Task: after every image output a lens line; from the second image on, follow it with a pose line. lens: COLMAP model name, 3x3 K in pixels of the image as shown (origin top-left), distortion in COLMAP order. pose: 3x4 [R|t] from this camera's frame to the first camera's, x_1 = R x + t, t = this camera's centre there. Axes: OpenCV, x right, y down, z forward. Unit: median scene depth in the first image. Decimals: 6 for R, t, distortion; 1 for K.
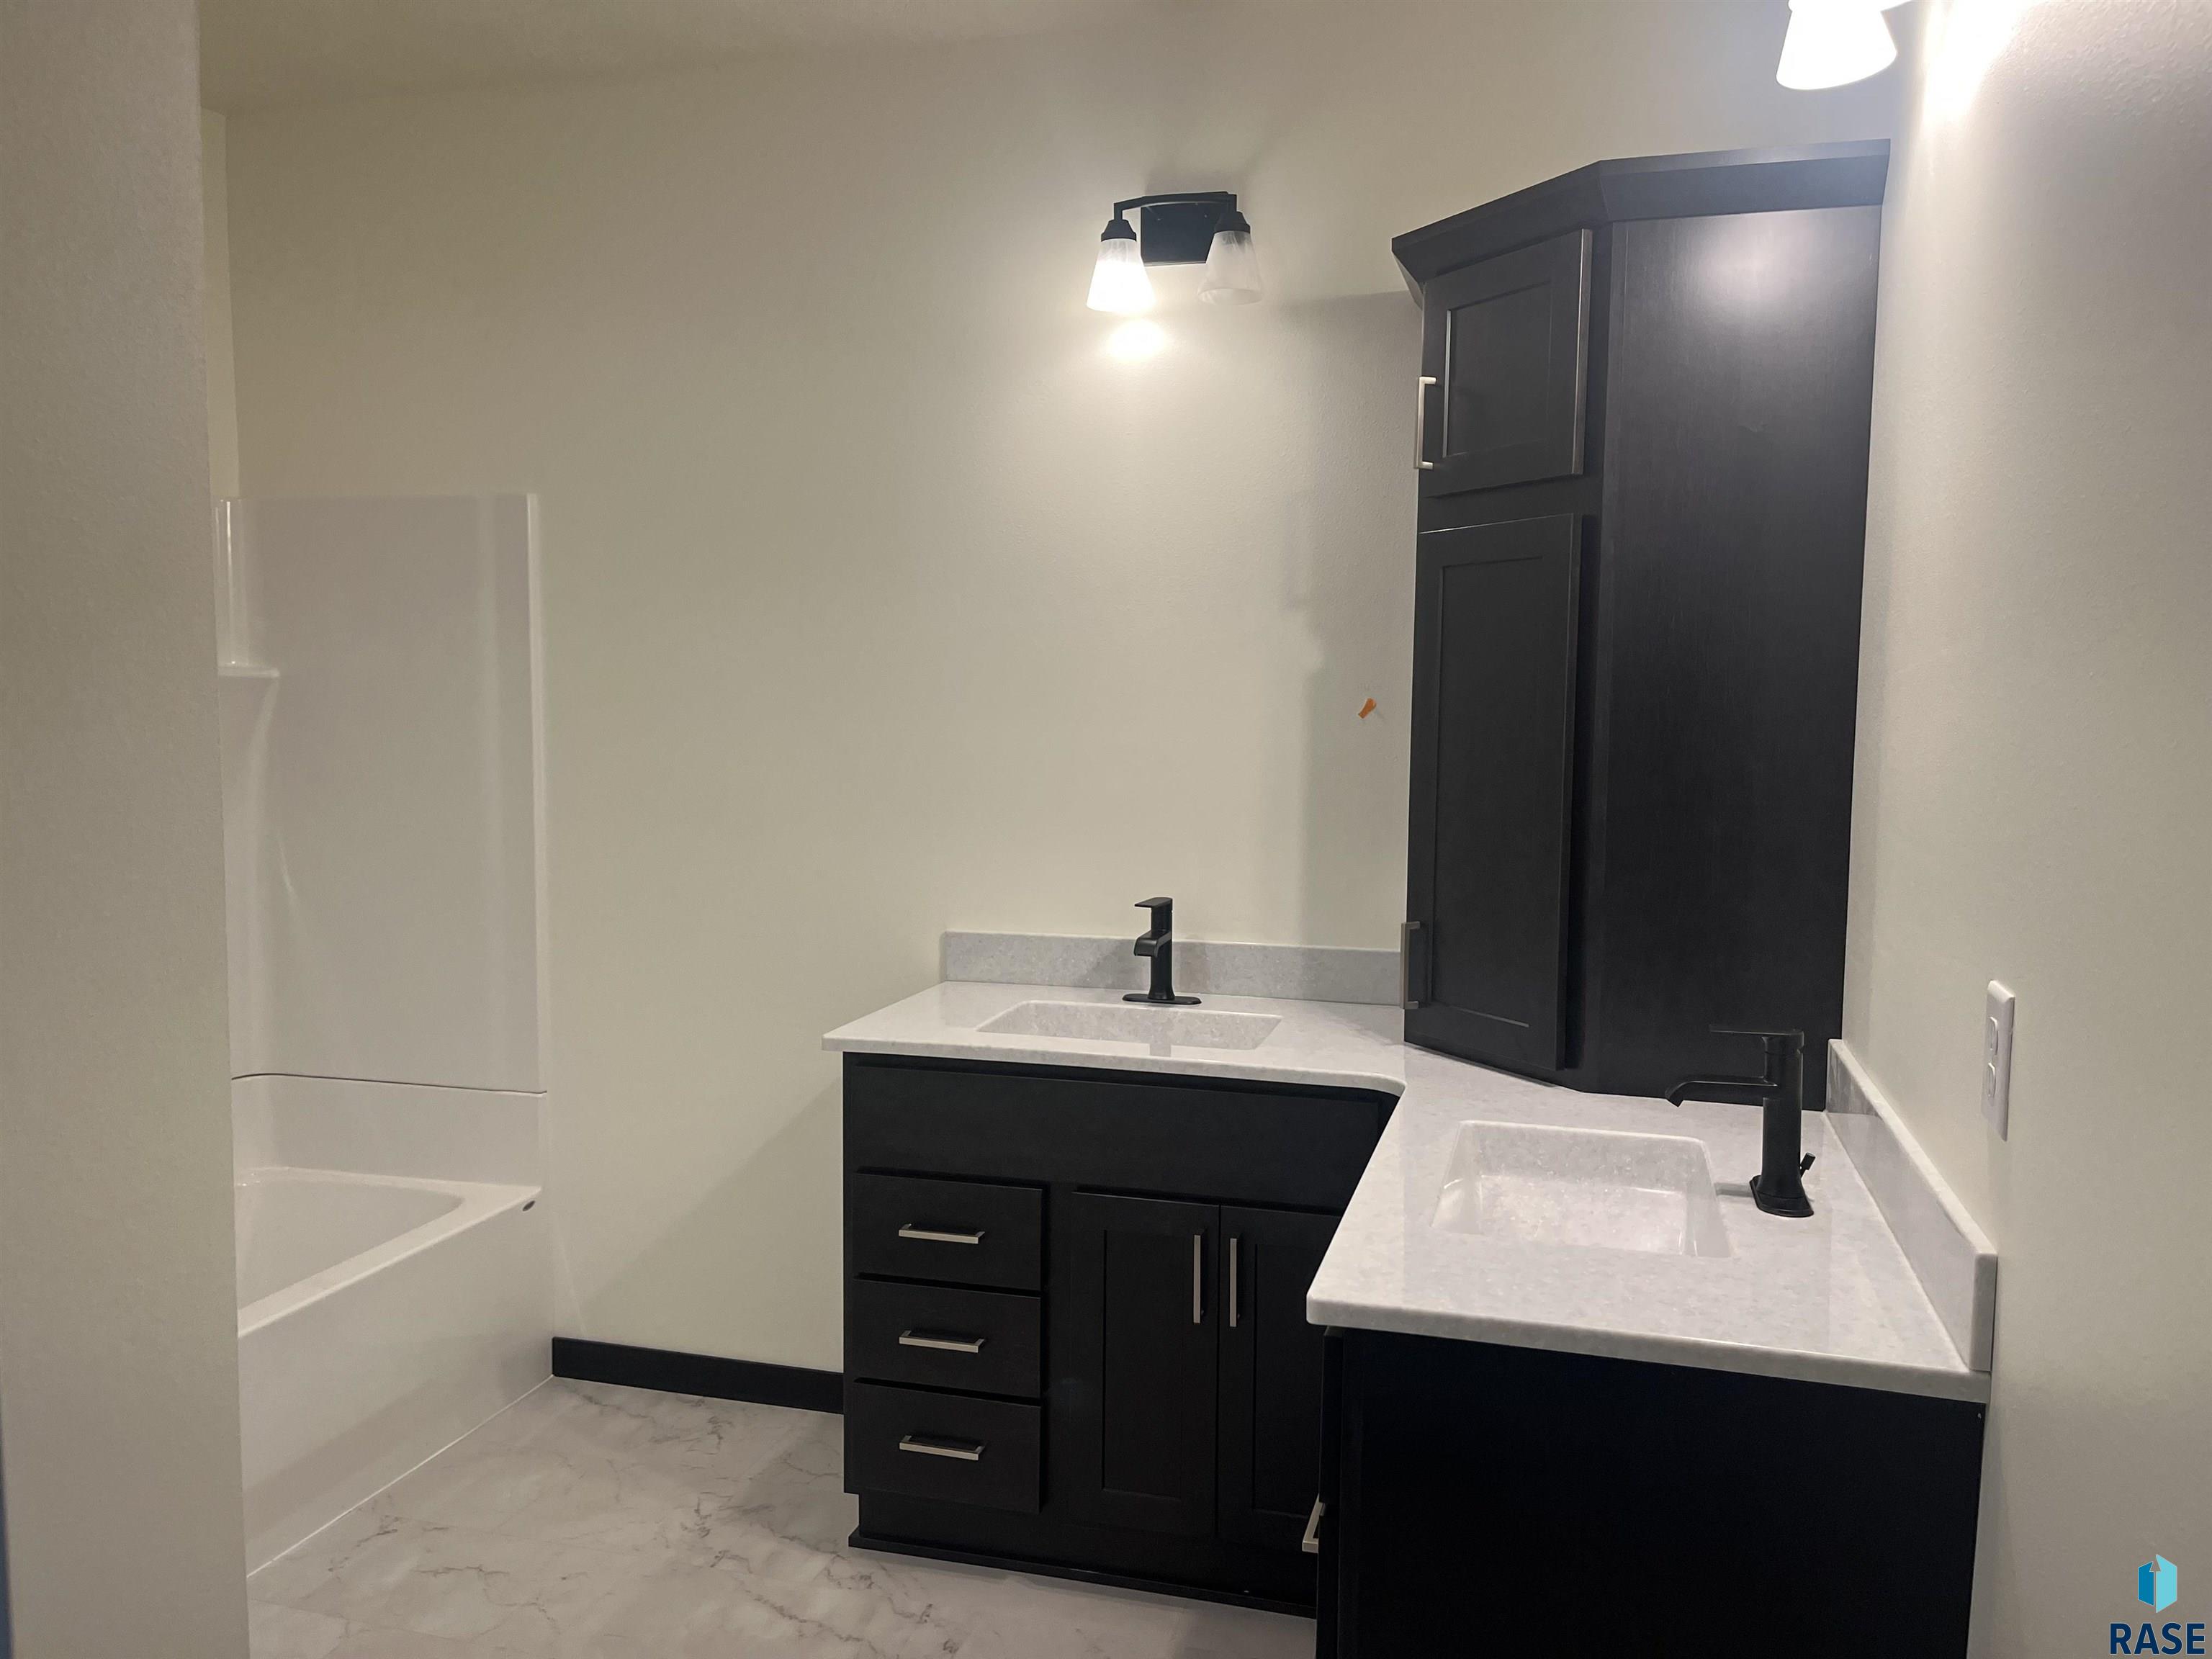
lens RADIAL K [[1660.6, 0, 1101.5], [0, 1660.6, 842.7], [0, 0, 1]] dist [0.064485, -0.080208]
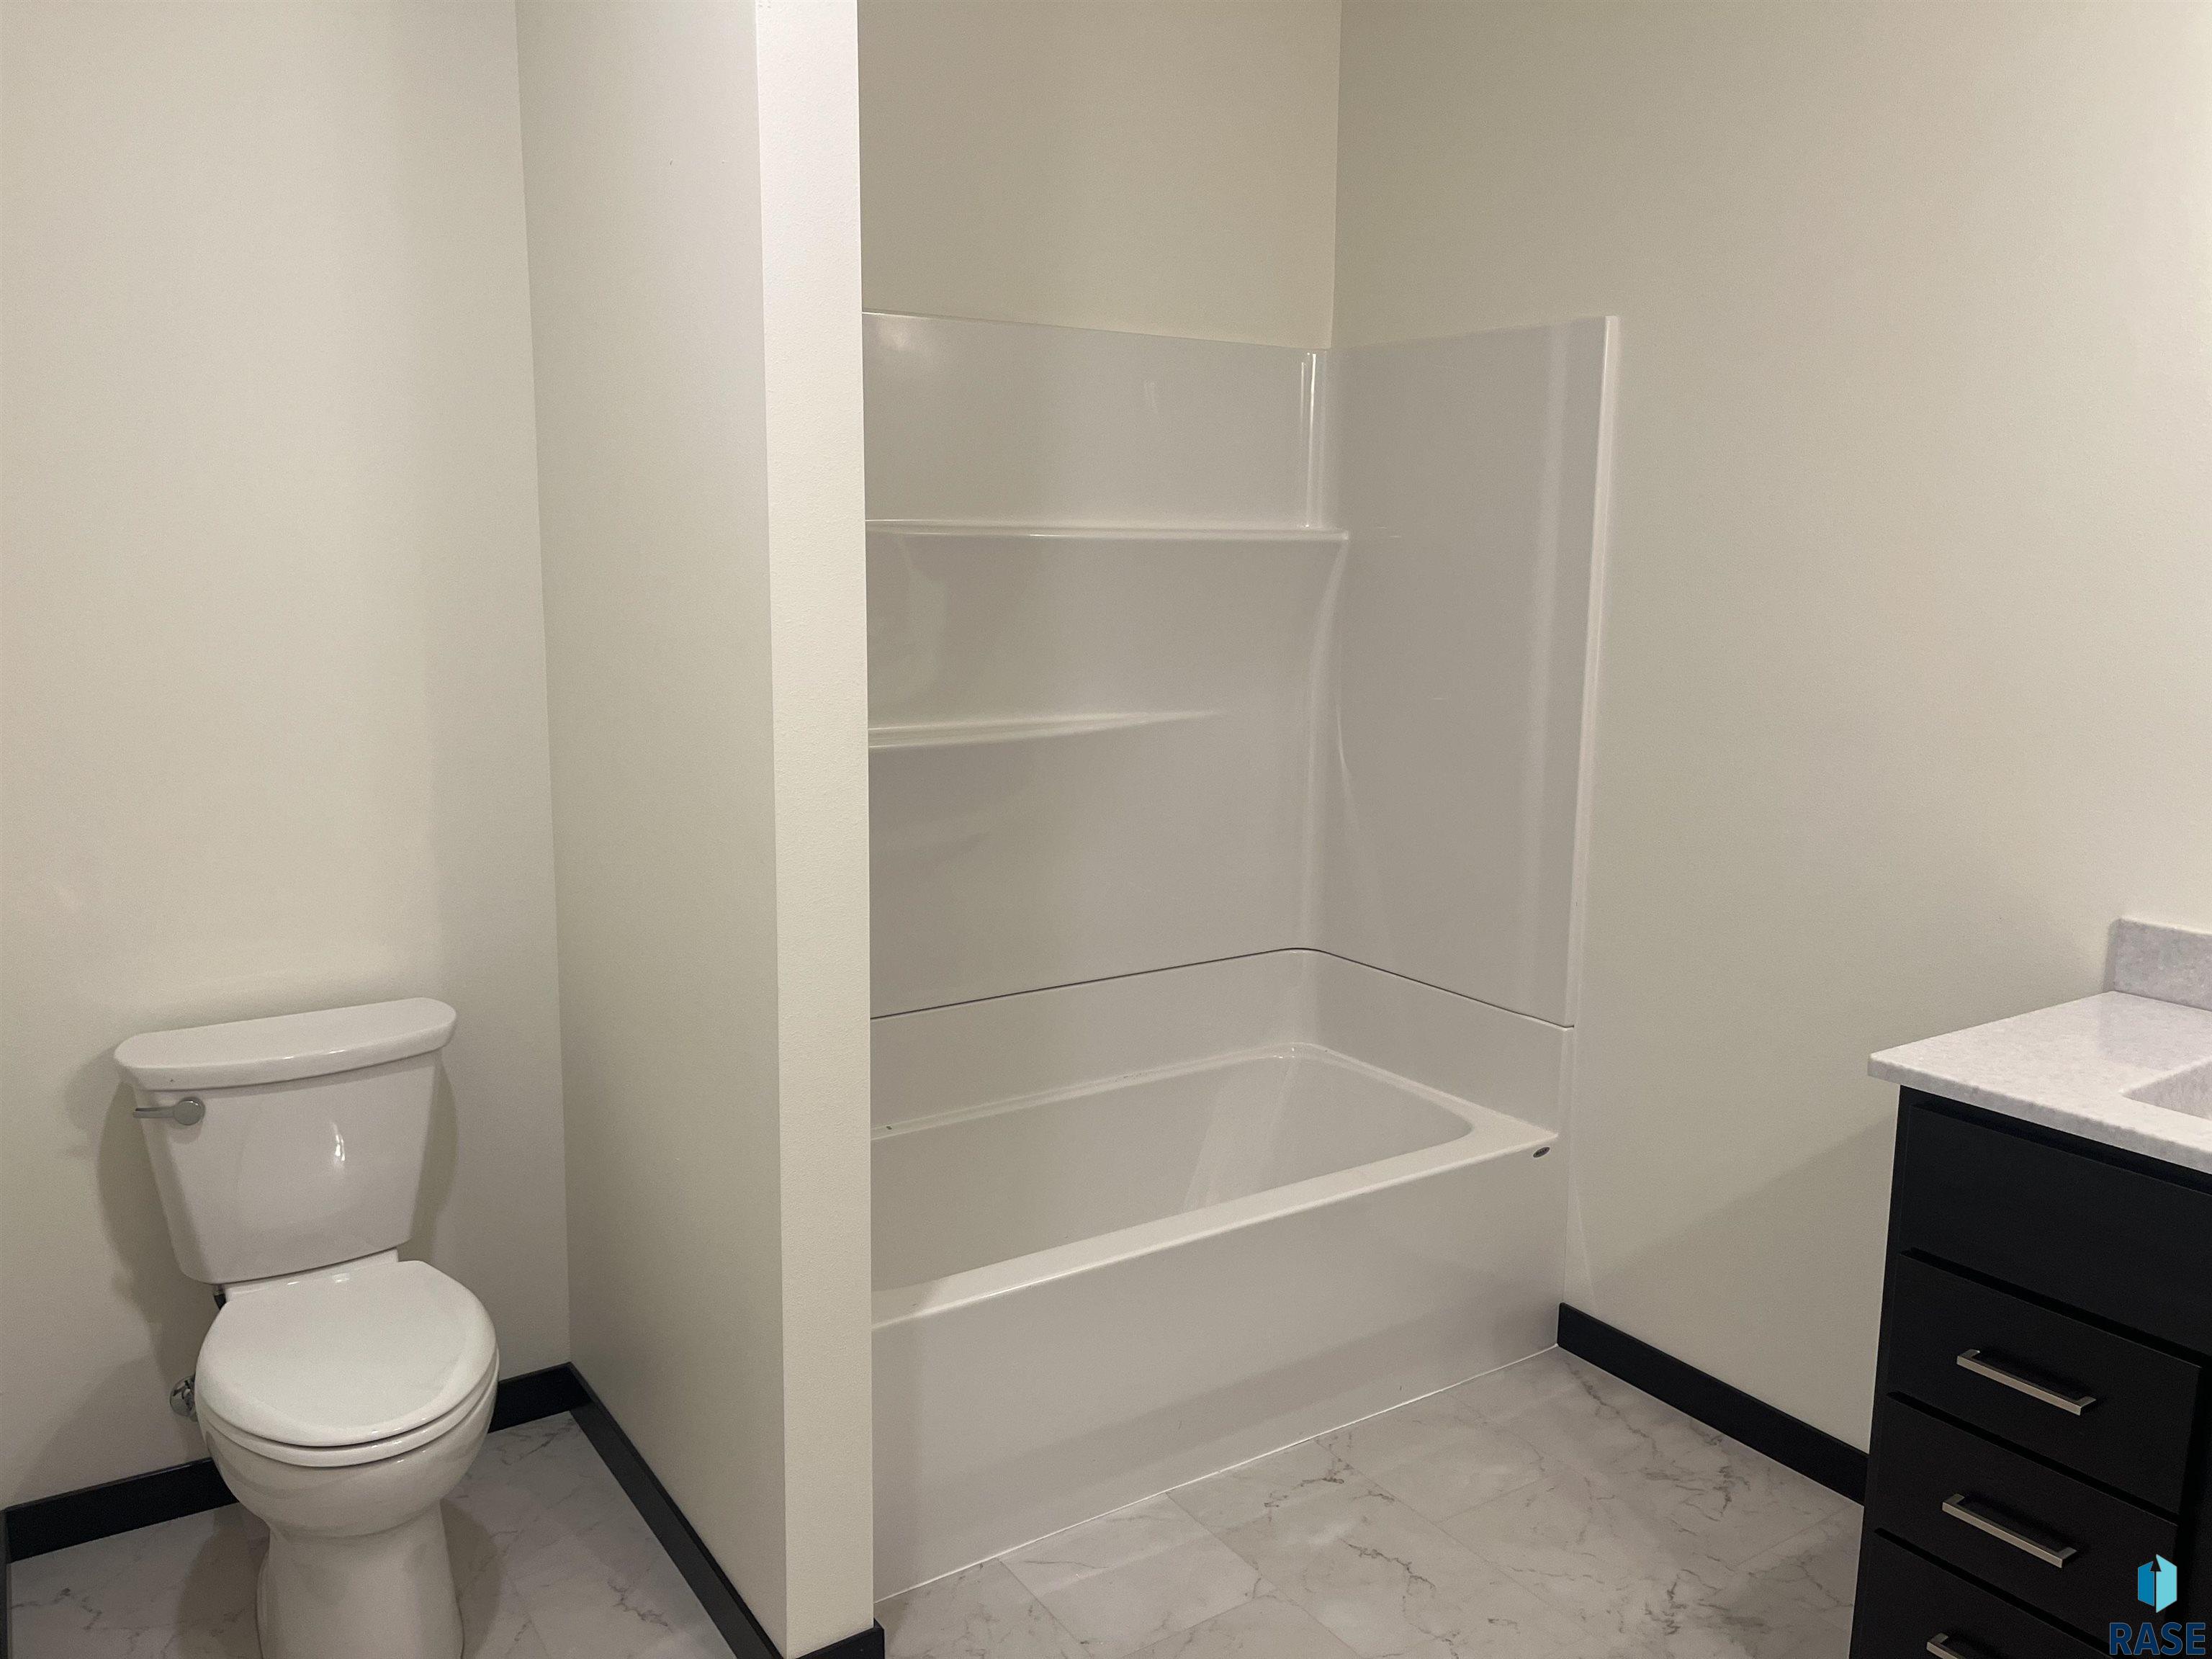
lens RADIAL K [[1660.6, 0, 1111.8], [0, 1660.6, 811.0], [0, 0, 1]] dist [0.064485, -0.080208]
pose [[0.762742, 0.106489, -0.637875, 0.026897], [-0.061938, 0.993844, 0.091853, -0.028961], [0.643730, -0.030551, 0.764643, 0.220413]]
